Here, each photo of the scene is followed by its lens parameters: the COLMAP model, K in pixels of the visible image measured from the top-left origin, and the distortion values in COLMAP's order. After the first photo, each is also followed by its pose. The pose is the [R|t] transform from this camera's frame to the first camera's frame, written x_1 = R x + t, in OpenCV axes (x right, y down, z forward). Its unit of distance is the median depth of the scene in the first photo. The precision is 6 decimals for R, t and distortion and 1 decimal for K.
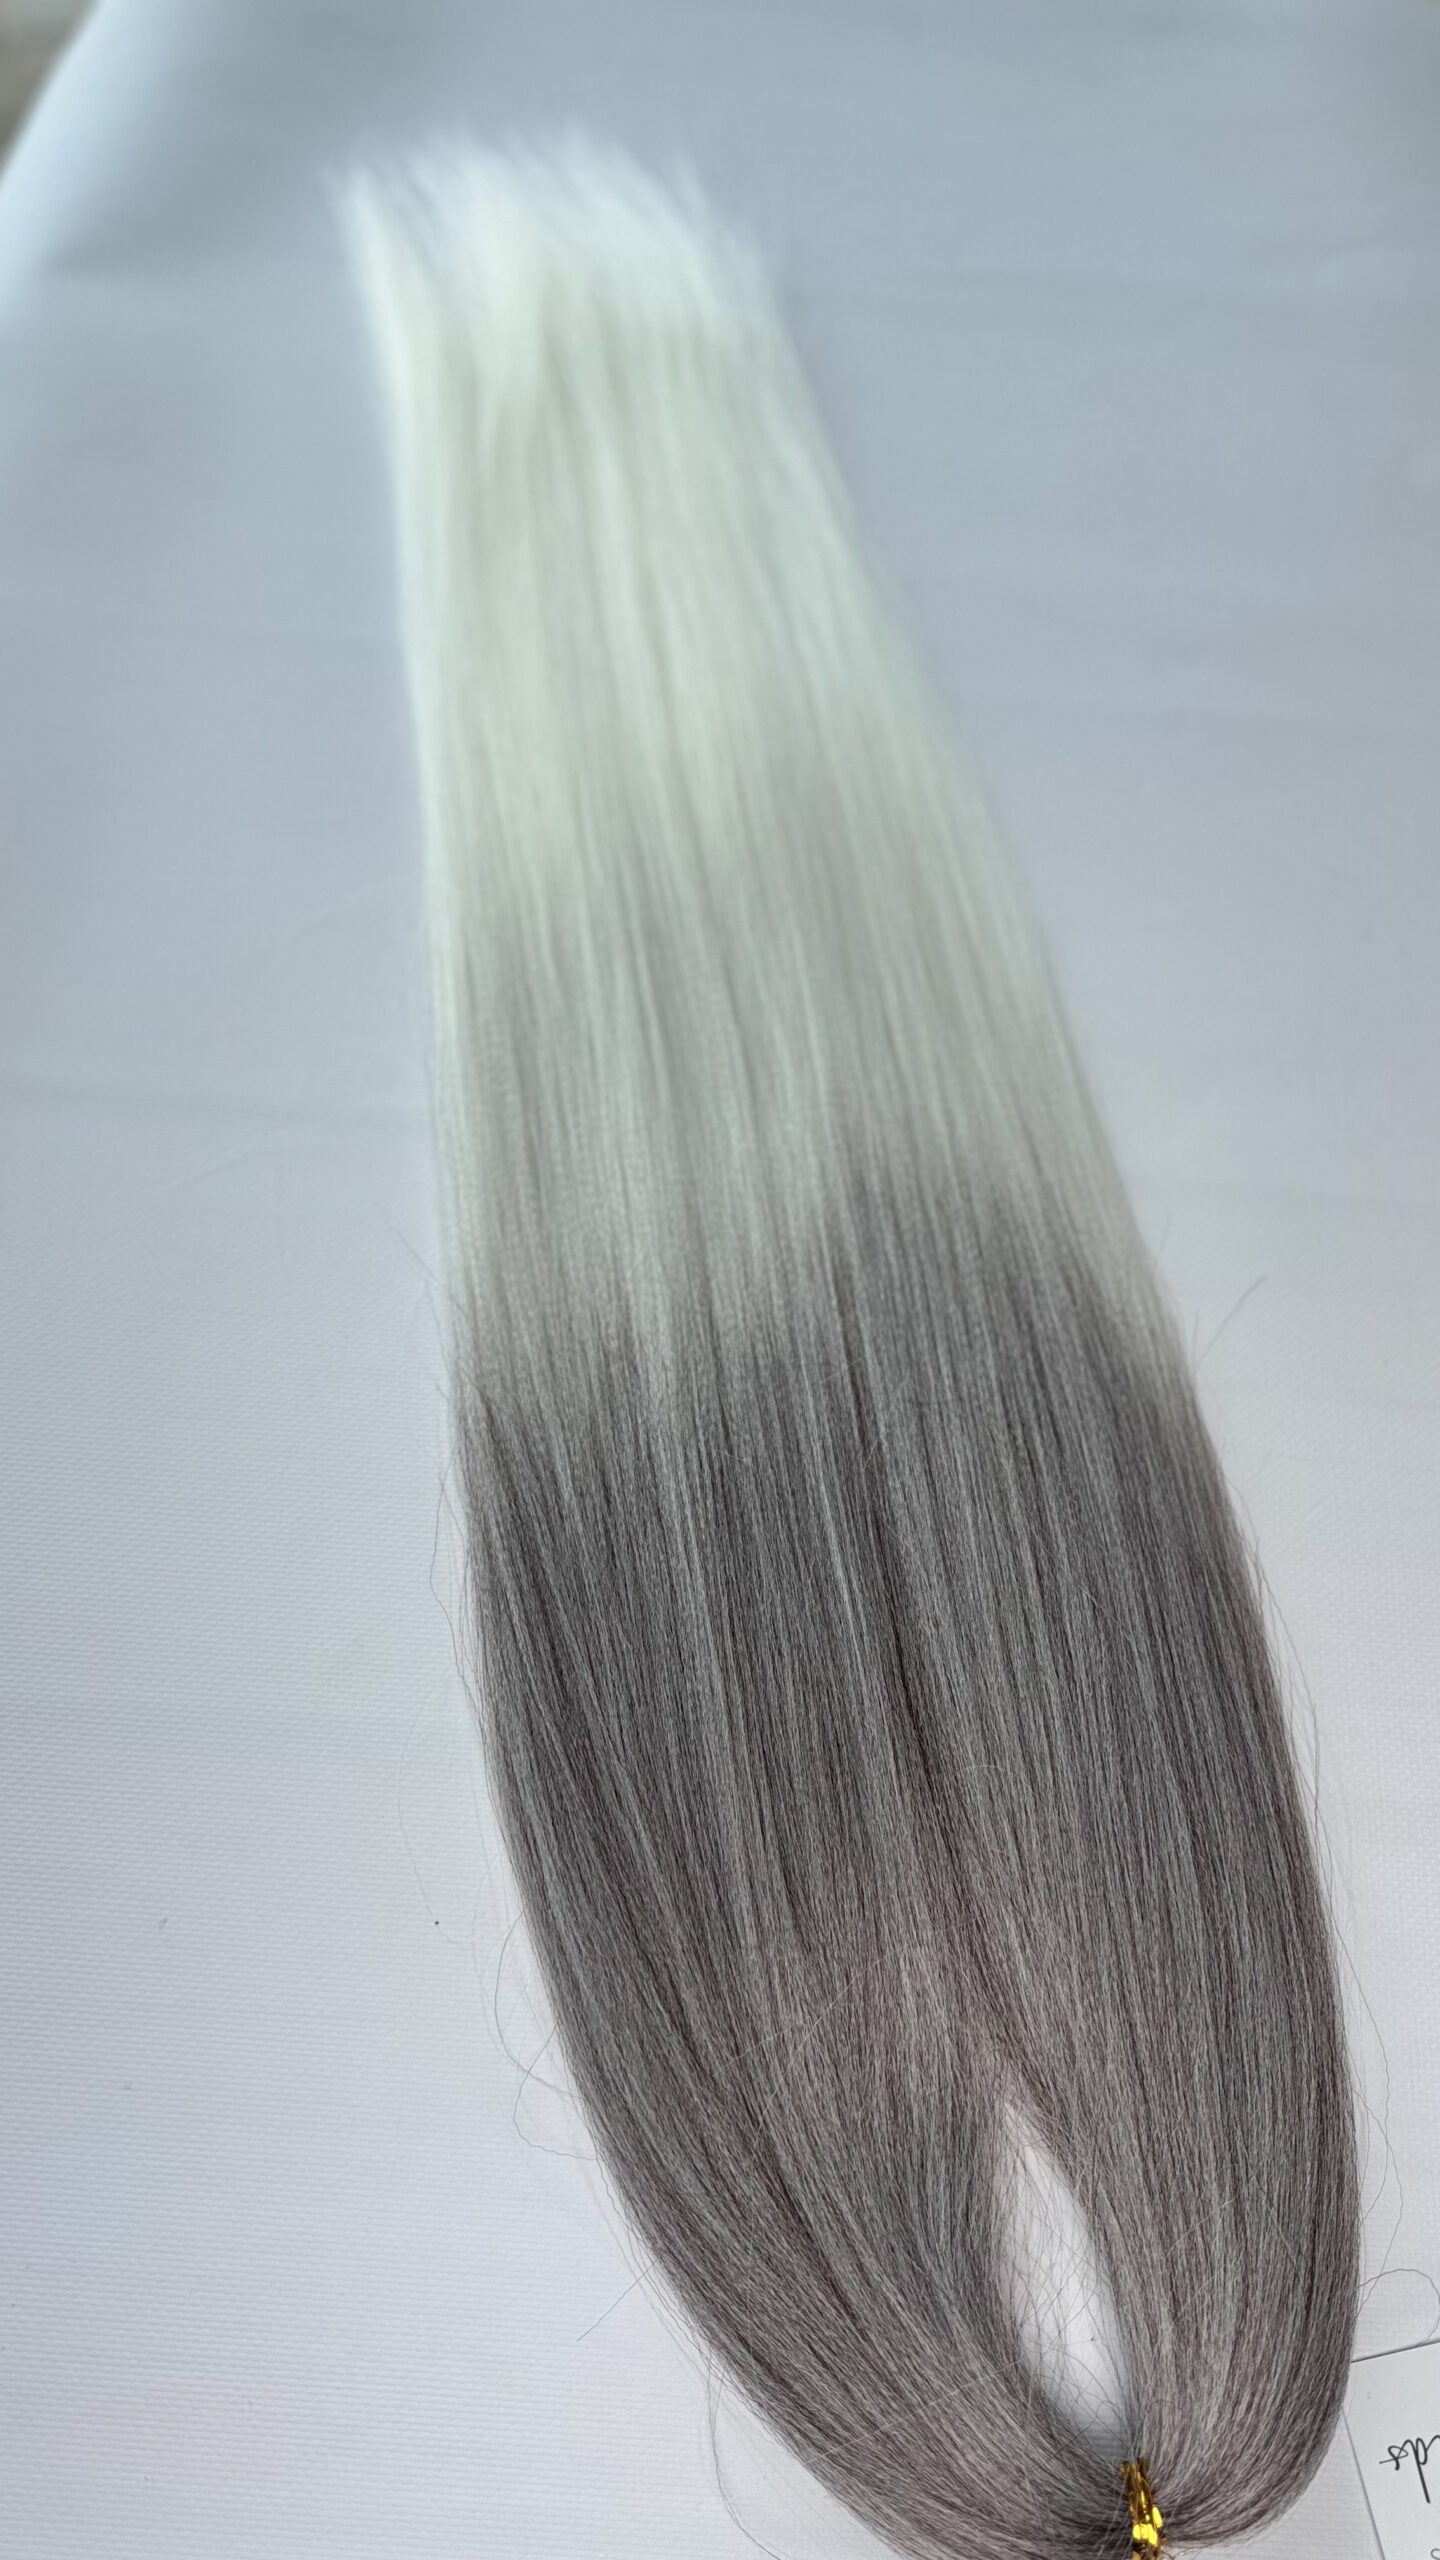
lens RADIAL K [[1739.7, 0, 718.9], [0, 1739.7, 1241.2], [0, 0, 1]] dist [-0.001524, -0.049785]
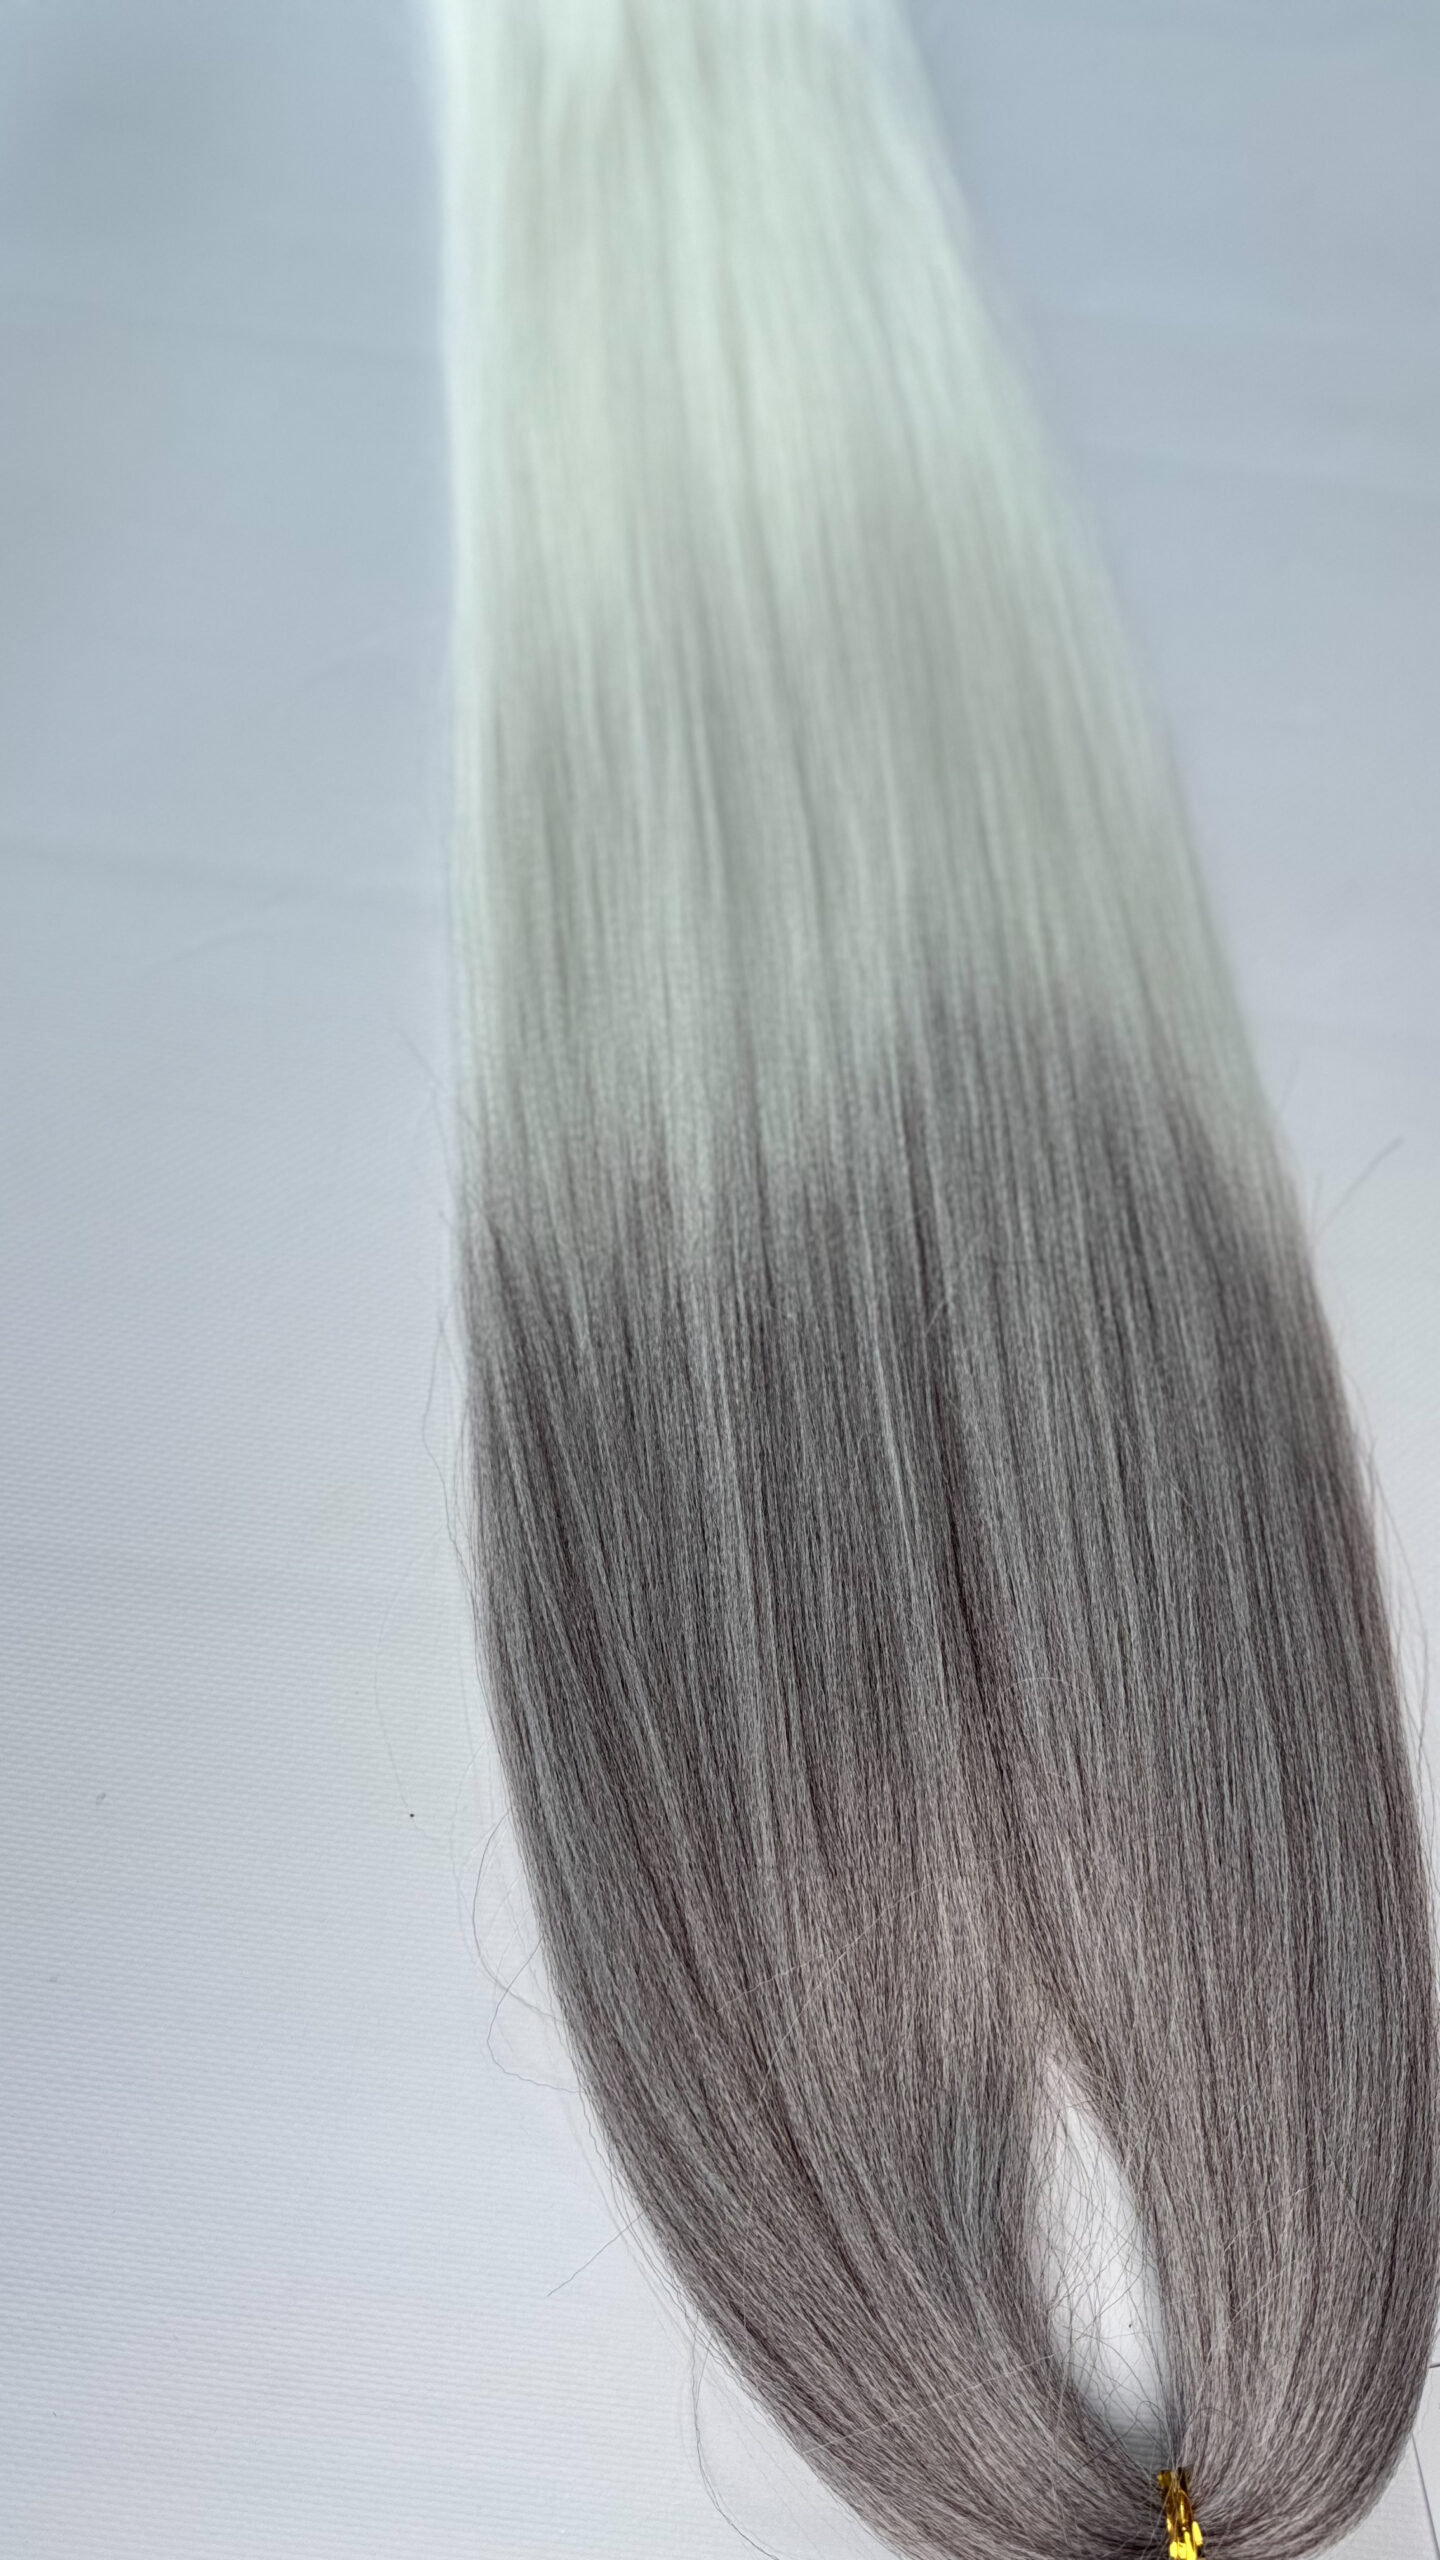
lens RADIAL K [[1739.7, 0, 718.6], [0, 1739.7, 1279.5], [0, 0, 1]] dist [-0.001524, -0.049785]
pose [[0.998368, 0.055112, -0.014975, -0.008865], [-0.053432, 0.993964, 0.095812, 0.028840], [0.020165, -0.094855, 0.995287, 0.148840]]
